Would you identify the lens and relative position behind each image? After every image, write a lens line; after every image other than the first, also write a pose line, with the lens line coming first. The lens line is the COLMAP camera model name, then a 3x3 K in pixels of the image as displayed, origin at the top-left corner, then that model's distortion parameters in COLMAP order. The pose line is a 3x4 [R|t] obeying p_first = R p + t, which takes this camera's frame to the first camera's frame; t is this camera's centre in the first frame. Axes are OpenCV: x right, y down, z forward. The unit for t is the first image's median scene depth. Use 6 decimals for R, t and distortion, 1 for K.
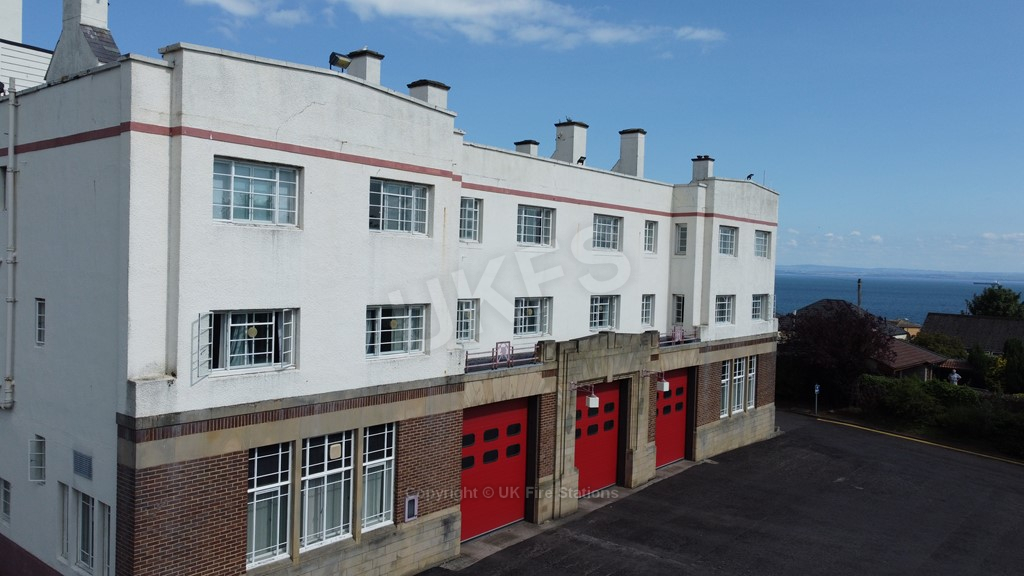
lens RADIAL K [[775.0, 0, 511.2], [0, 775.0, 287.5], [0, 0, 1]] dist [0.008993, -0.012092]
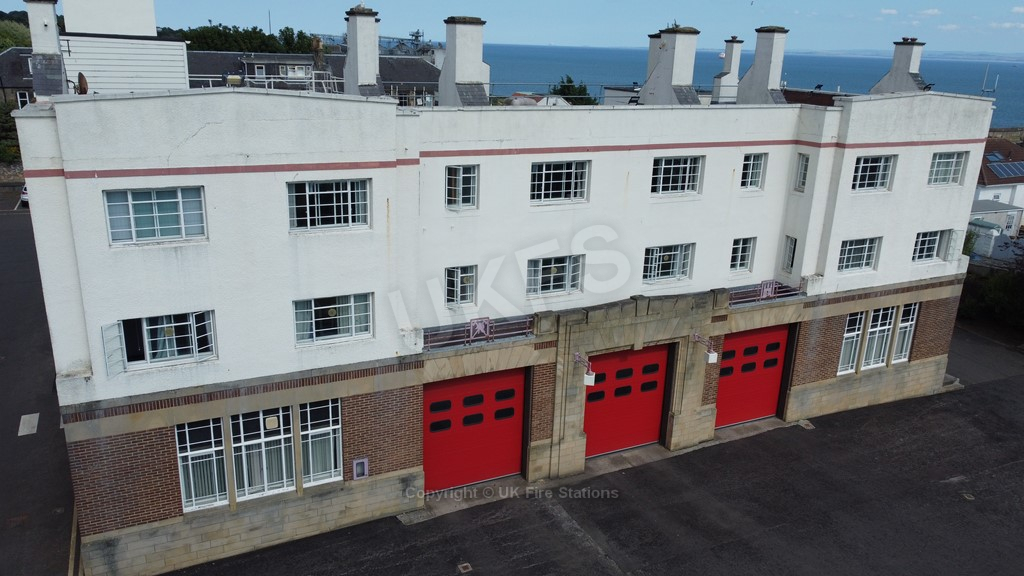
lens RADIAL K [[775.0, 0, 511.2], [0, 775.0, 286.9], [0, 0, 1]] dist [0.008993, -0.012092]
pose [[0.906176, 0.126765, -0.403454, 0.416273], [-0.018207, 0.964827, 0.262253, -0.226726], [0.422508, -0.230301, 0.876612, 0.152044]]
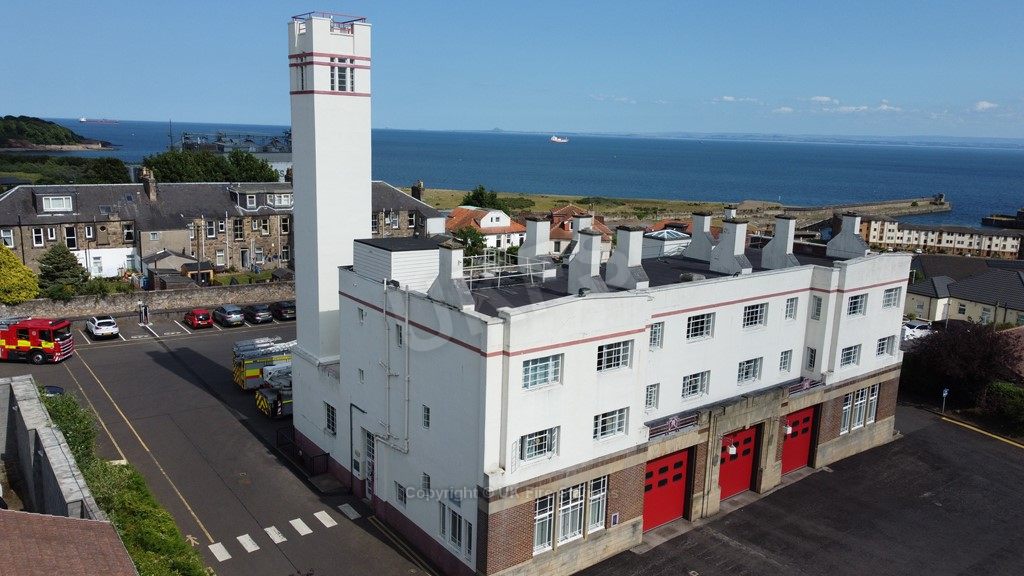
lens RADIAL K [[775.0, 0, 512.0], [0, 775.0, 288.0], [0, 0, 1]] dist [0.008993, -0.012092]
pose [[0.973220, 0.045869, -0.225252, 0.013443], [-0.008786, 0.986596, 0.162945, -0.443344], [0.229707, -0.156602, 0.960578, -0.561700]]
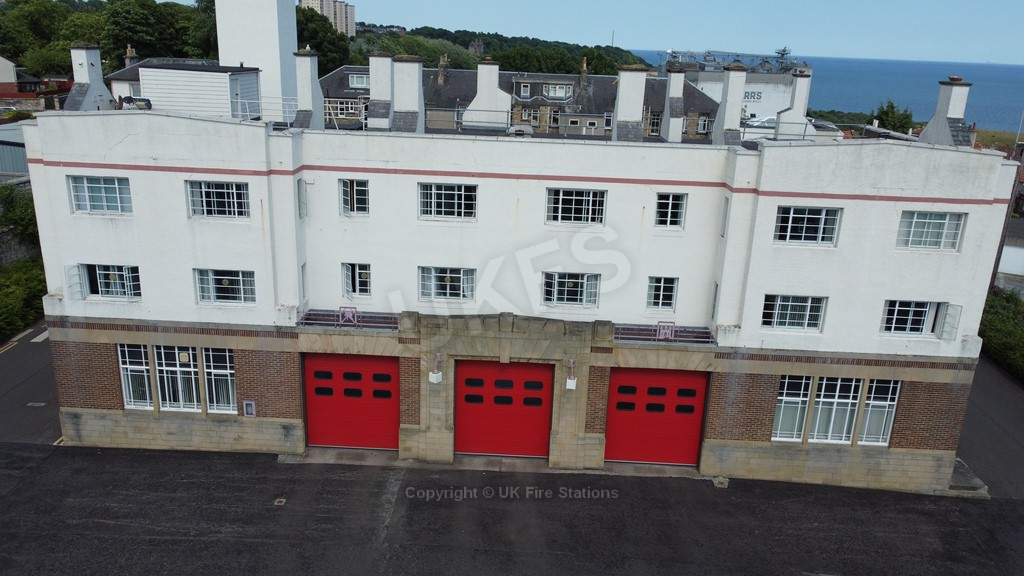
lens RADIAL K [[775.0, 0, 512.0], [0, 775.0, 286.9], [0, 0, 1]] dist [0.008993, -0.012092]
pose [[0.603819, 0.231073, -0.762895, 1.029708], [-0.042349, 0.965009, 0.258774, -0.275119], [0.795996, -0.123945, 0.592476, 0.490538]]
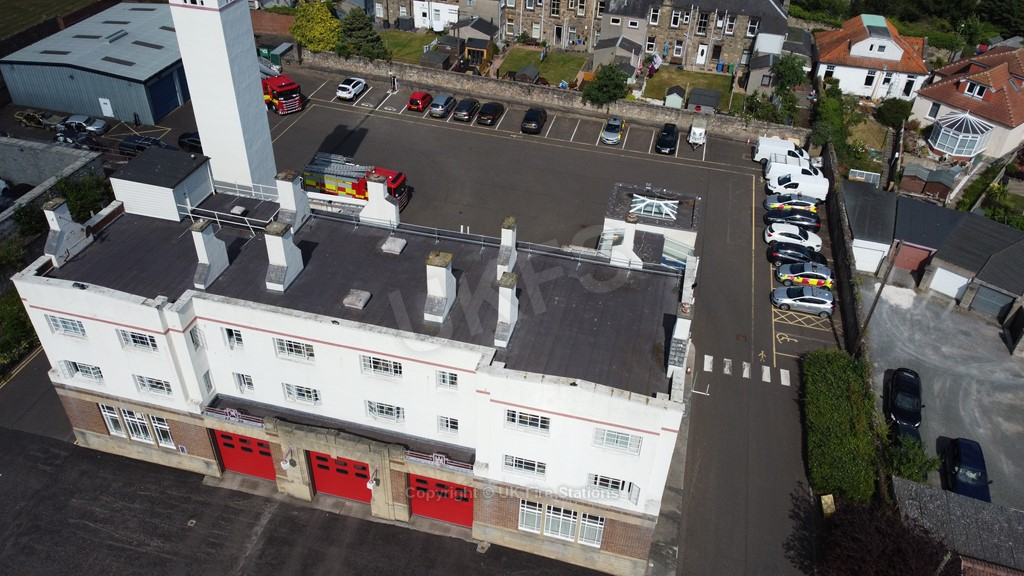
lens RADIAL K [[775.0, 0, 511.3], [0, 775.0, 287.0], [0, 0, 1]] dist [0.008993, -0.012092]
pose [[0.424499, 0.534204, -0.731045, 1.365059], [-0.049325, 0.819847, 0.570454, -1.164596], [0.904084, -0.206098, 0.374374, 0.957800]]
